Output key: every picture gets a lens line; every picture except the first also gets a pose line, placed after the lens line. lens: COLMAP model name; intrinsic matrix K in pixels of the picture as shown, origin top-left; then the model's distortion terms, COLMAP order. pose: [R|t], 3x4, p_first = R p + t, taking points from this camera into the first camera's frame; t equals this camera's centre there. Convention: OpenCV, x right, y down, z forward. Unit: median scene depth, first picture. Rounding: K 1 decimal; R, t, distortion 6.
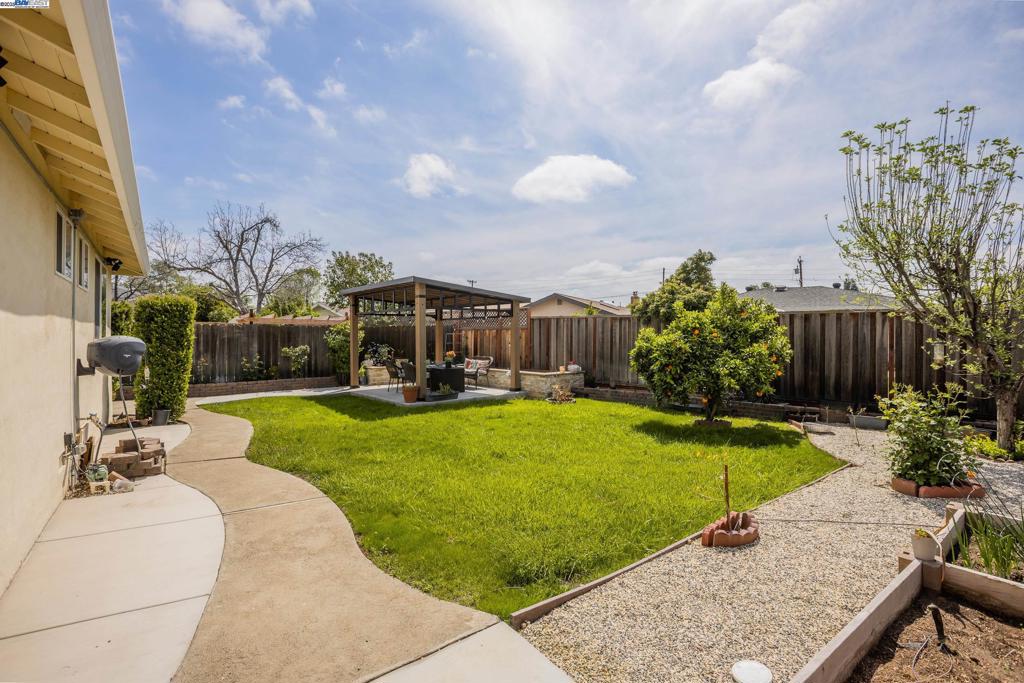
lens RADIAL K [[474.0, 0, 513.5], [0, 474.0, 340.0], [0, 0, 1]] dist [-0.018818, 0.002537]
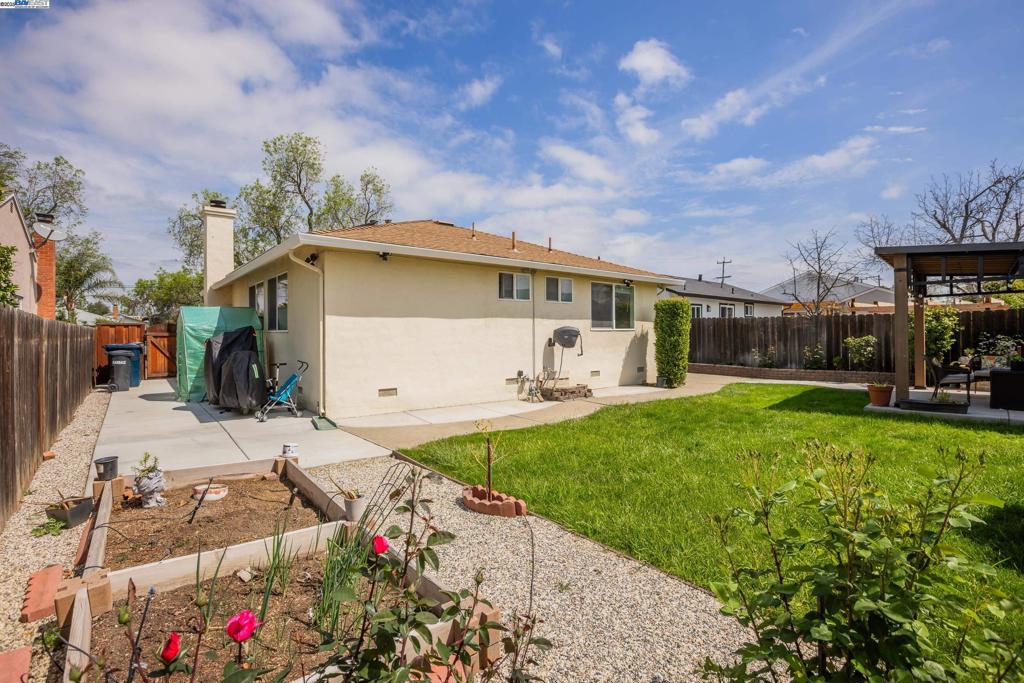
lens RADIAL K [[474.0, 0, 511.7], [0, 474.0, 336.1], [0, 0, 1]] dist [-0.018818, 0.002537]
pose [[0.039911, 0.004164, -0.999195, 0.417756], [0.000270, 0.999991, 0.004178, 0.008547], [0.999203, -0.000436, 0.039909, 0.276995]]
